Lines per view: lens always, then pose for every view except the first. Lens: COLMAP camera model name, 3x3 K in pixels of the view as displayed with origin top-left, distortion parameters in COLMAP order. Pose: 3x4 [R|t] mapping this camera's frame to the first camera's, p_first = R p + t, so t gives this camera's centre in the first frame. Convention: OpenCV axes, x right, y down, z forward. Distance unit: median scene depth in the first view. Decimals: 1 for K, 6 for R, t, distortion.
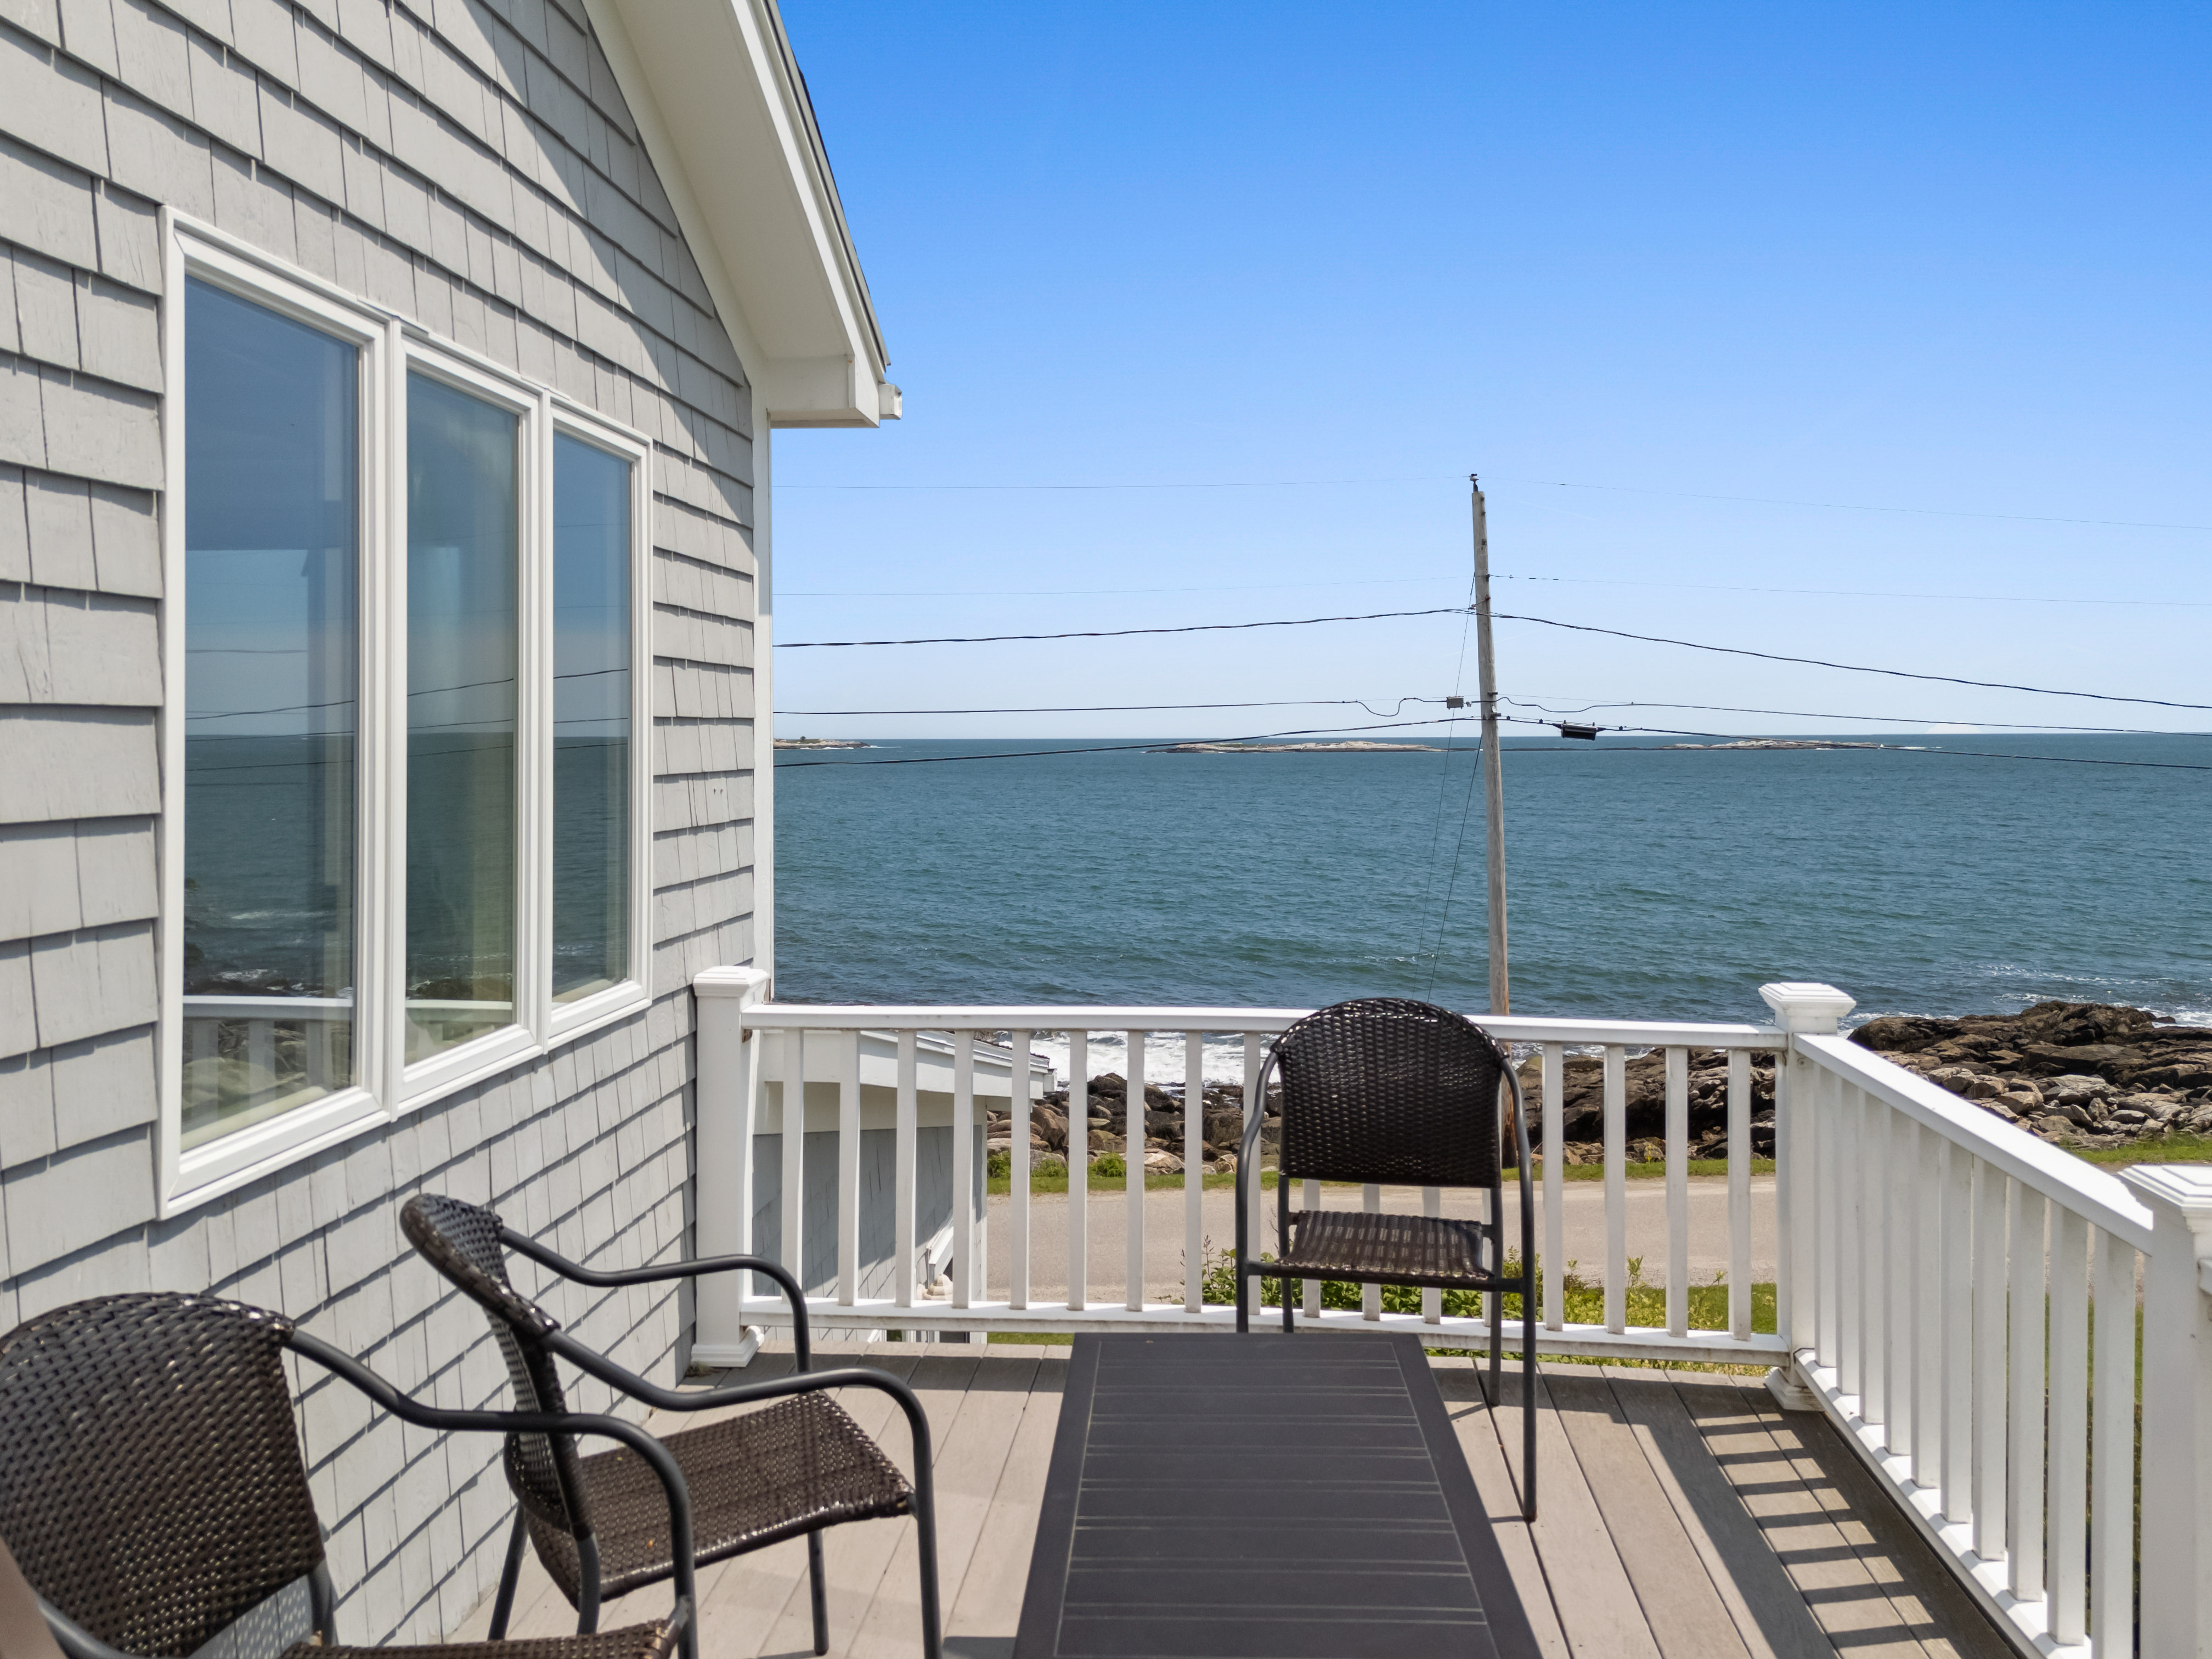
lens RADIAL K [[1772.8, 0, 1082.8], [0, 1772.8, 762.8], [0, 0, 1]] dist [0.045945, -0.052848]
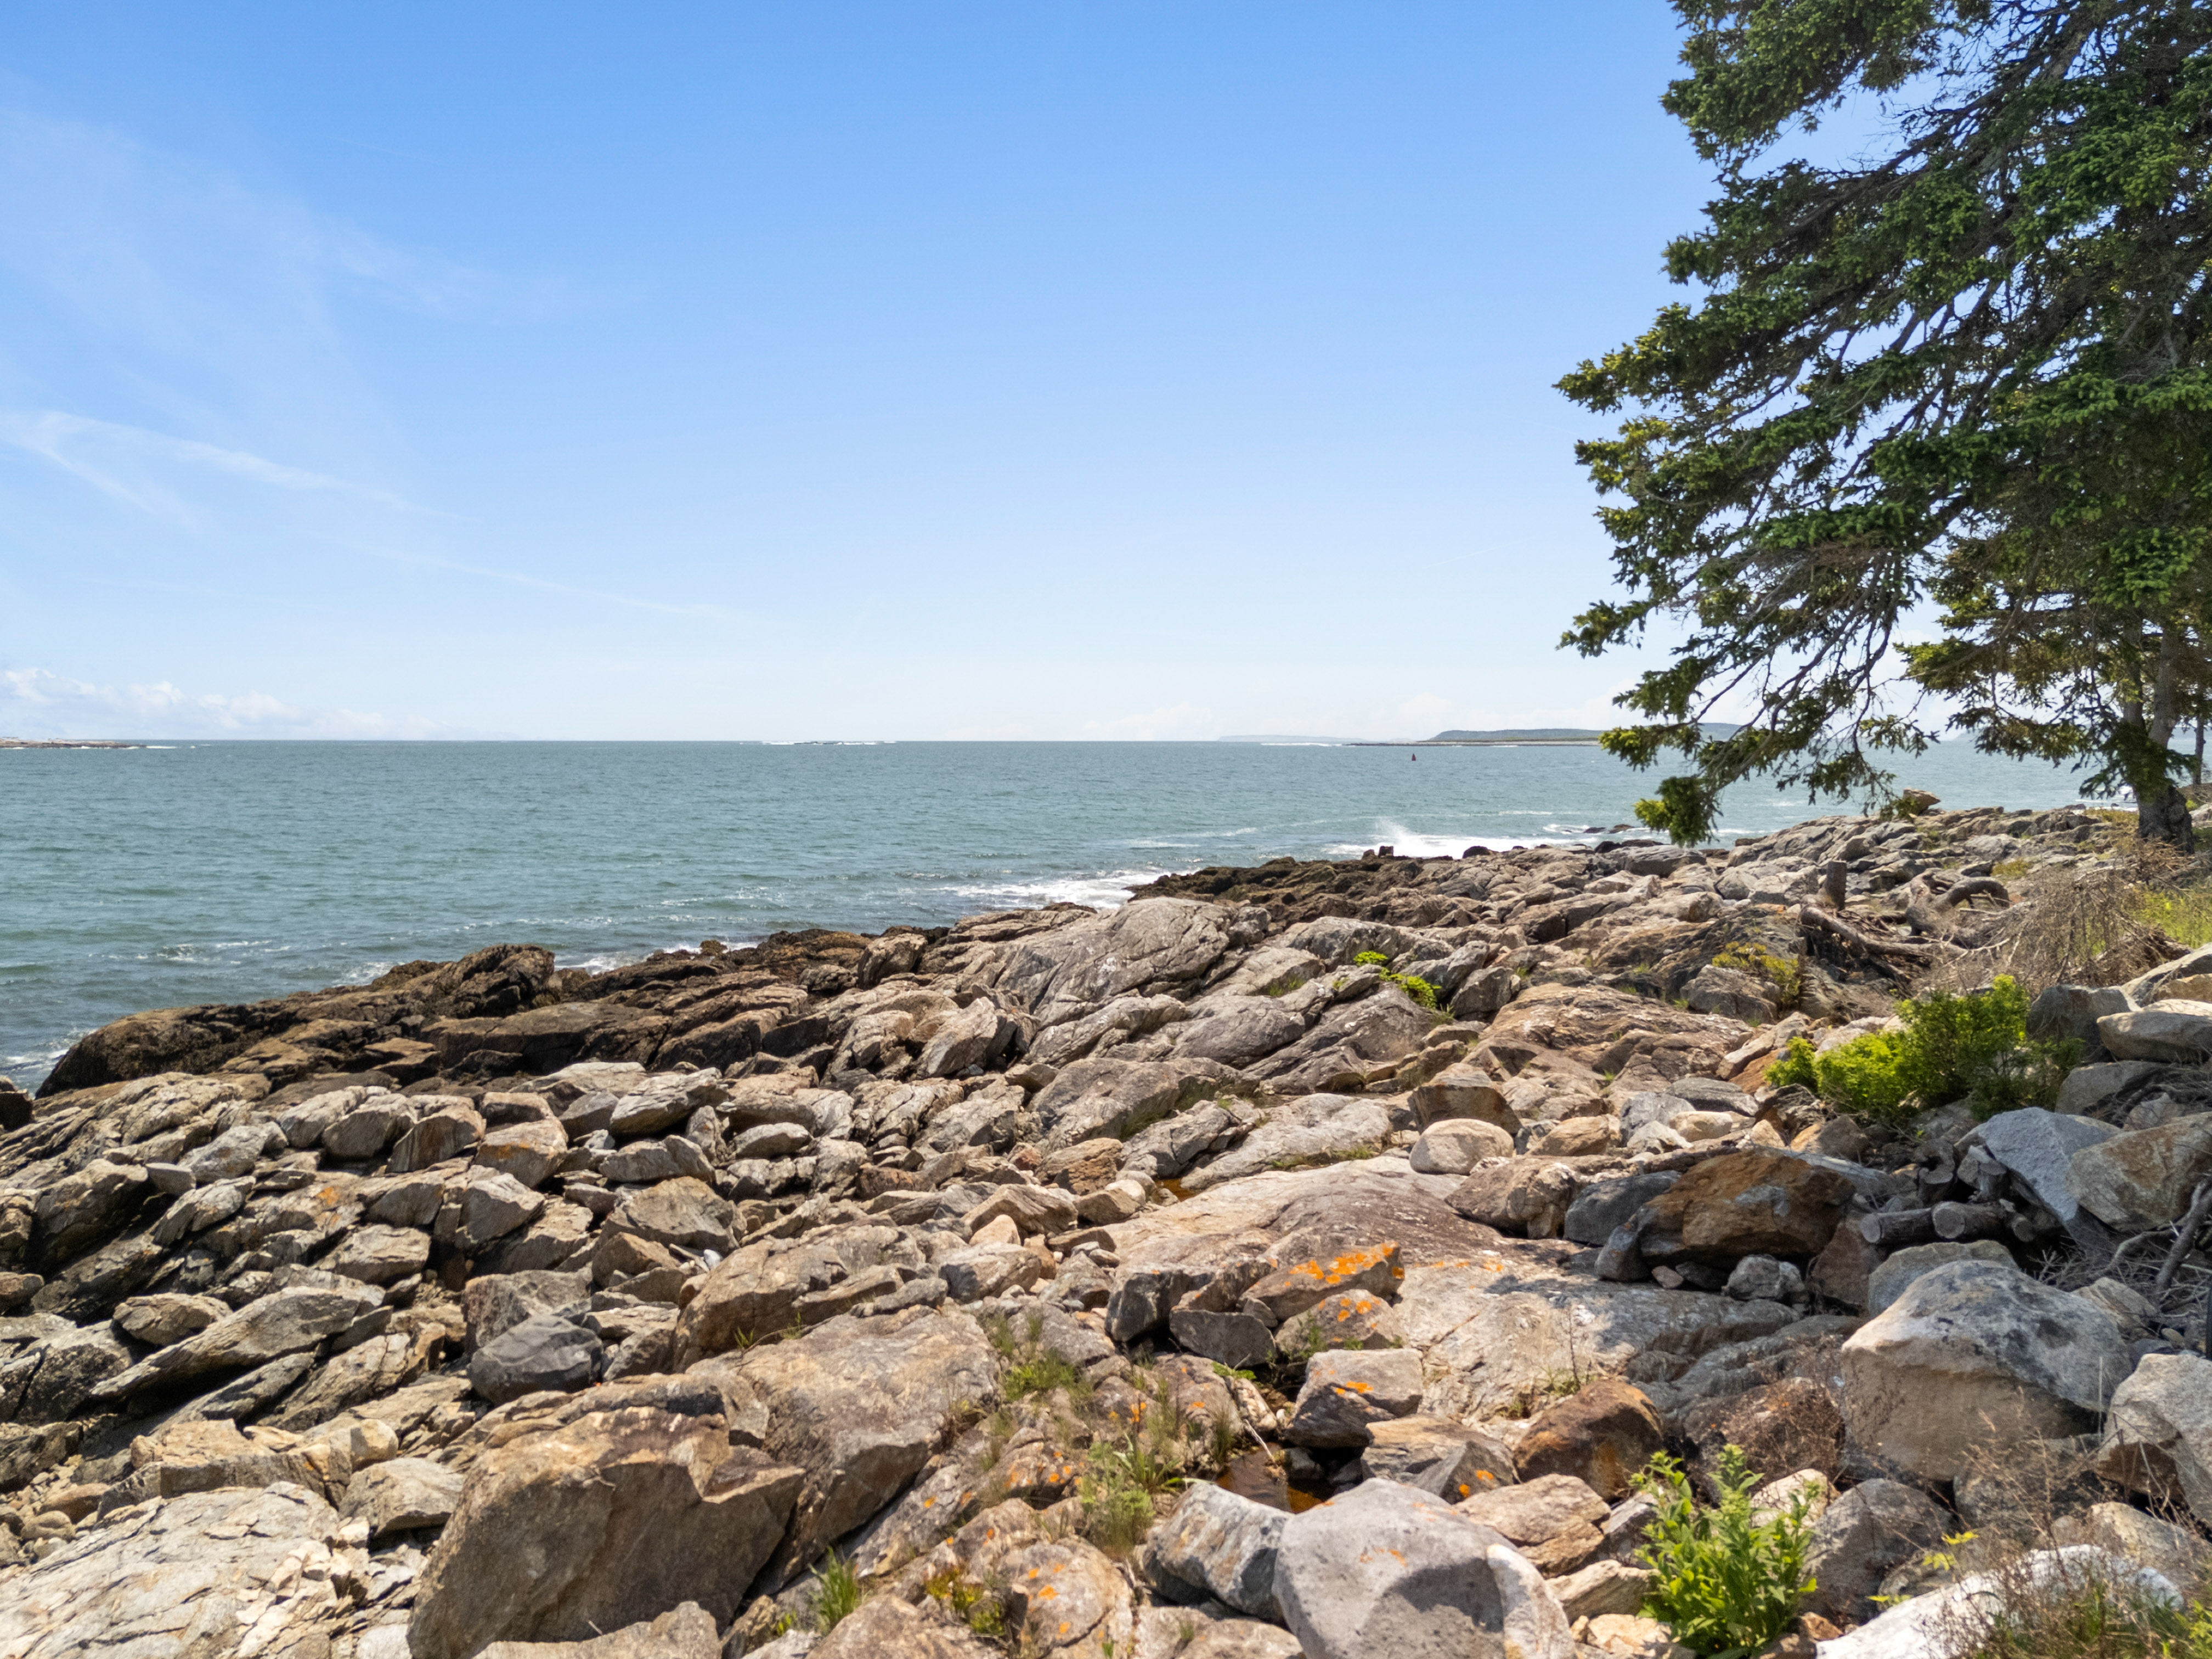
lens RADIAL K [[1912.8, 0, 1159.5], [0, 1912.8, 789.6], [0, 0, 1]] dist [0.074229, -0.062133]
pose [[0.611069, -0.031658, 0.790944, 2.593487], [0.021501, 0.999495, 0.023395, 0.964463], [-0.791285, 0.002711, 0.611441, 5.829309]]
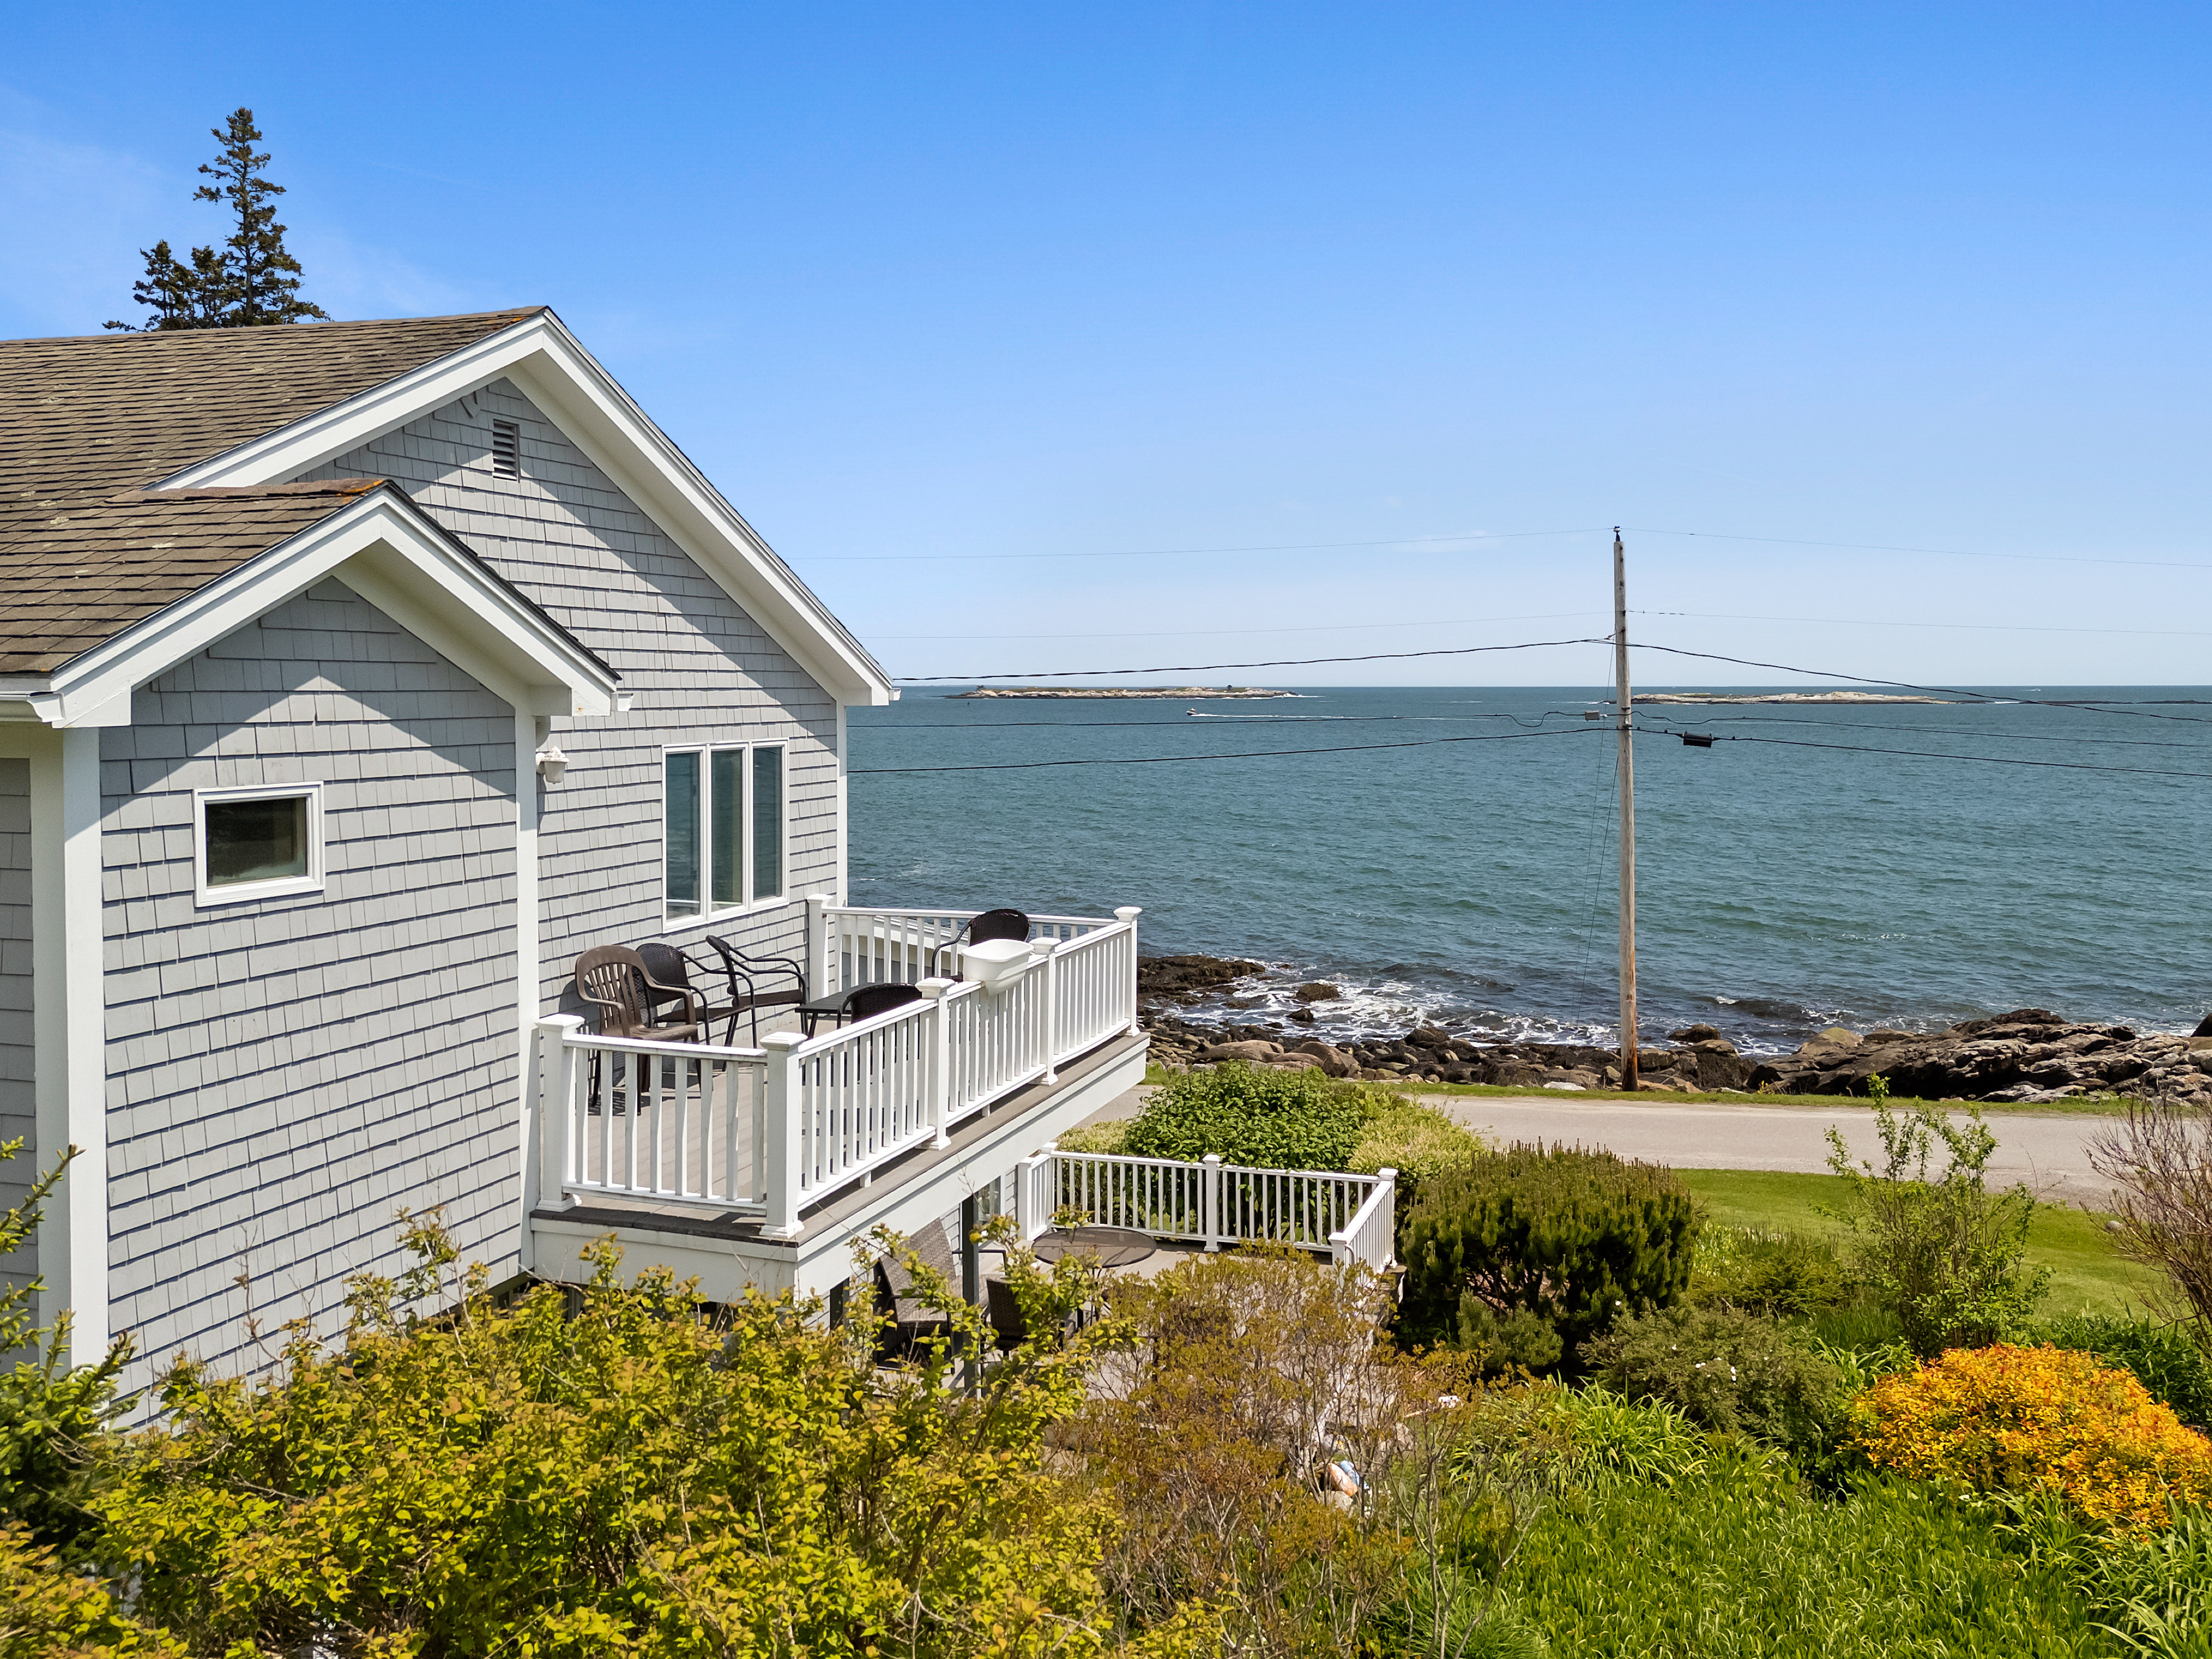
lens RADIAL K [[1912.8, 0, 1159.5], [0, 1912.8, 789.6], [0, 0, 1]] dist [0.074229, -0.062133]
pose [[0.979125, 0.022312, -0.202030, 1.008666], [-0.013331, 0.998866, 0.045710, -0.221523], [0.202821, -0.042063, 0.978312, -2.076392]]
